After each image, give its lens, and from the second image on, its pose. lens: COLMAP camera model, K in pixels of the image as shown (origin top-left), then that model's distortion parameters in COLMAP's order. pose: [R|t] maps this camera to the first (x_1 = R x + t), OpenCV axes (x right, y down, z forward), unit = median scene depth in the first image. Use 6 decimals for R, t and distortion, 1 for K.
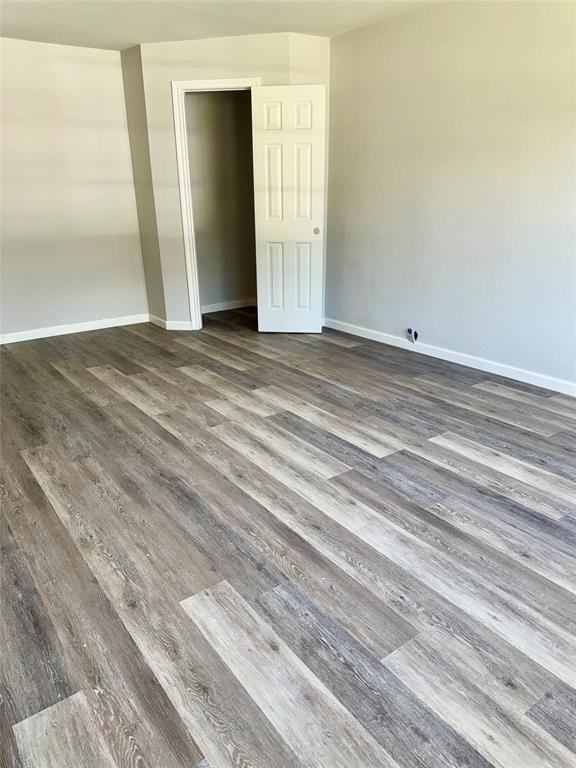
lens RADIAL K [[549.7, 0, 288.8], [0, 549.7, 385.2], [0, 0, 1]] dist [0.035777, -0.024572]
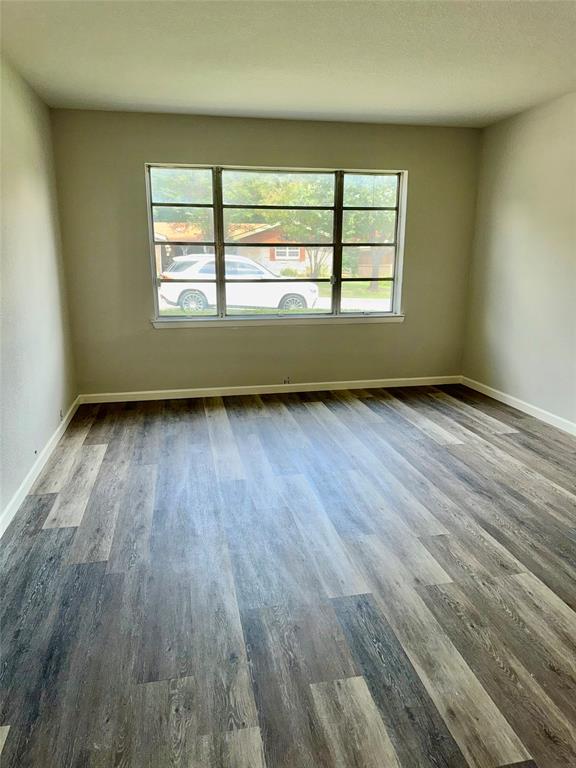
lens RADIAL K [[549.7, 0, 288.0], [0, 549.7, 381.2], [0, 0, 1]] dist [0.035777, -0.024572]
pose [[-0.908513, -0.080631, 0.410004, -0.267713], [0.155484, 0.845517, 0.510809, -0.627774], [-0.387852, 0.527825, -0.755626, 1.703660]]
